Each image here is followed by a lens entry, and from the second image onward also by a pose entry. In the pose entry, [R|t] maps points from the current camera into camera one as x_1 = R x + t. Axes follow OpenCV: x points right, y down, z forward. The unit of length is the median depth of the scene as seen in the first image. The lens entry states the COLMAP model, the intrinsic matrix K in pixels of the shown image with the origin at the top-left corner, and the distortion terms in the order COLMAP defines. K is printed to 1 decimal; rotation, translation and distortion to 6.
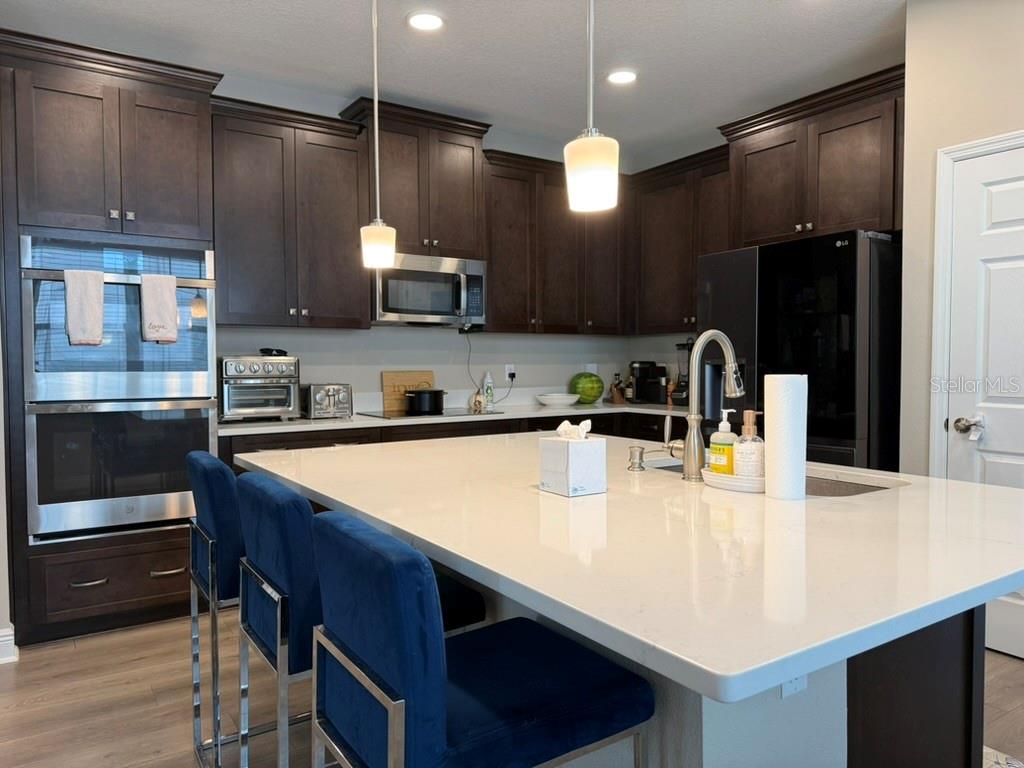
lens RADIAL K [[728.9, 0, 513.1], [0, 728.9, 389.2], [0, 0, 1]] dist [0.058947, -0.065485]
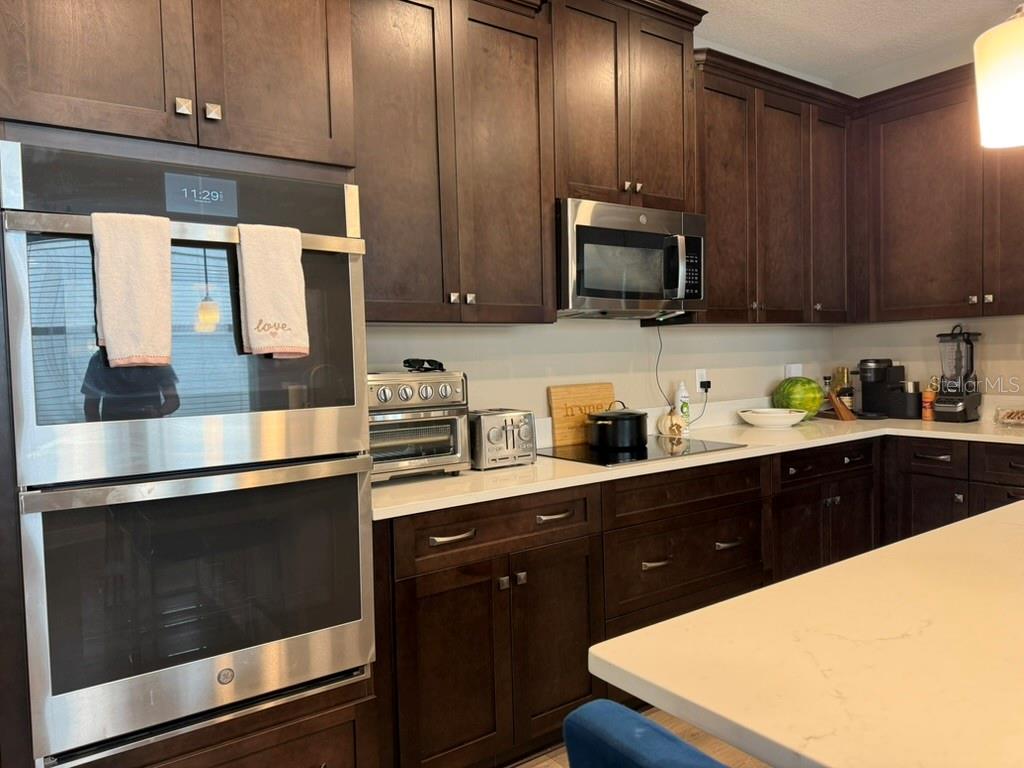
lens RADIAL K [[728.9, 0, 512.8], [0, 728.9, 387.3], [0, 0, 1]] dist [0.058947, -0.065485]
pose [[0.998915, -0.025095, 0.039221, -0.233366], [0.024763, 0.999653, 0.008939, -0.029519], [-0.039432, -0.007958, 0.999191, 0.331746]]
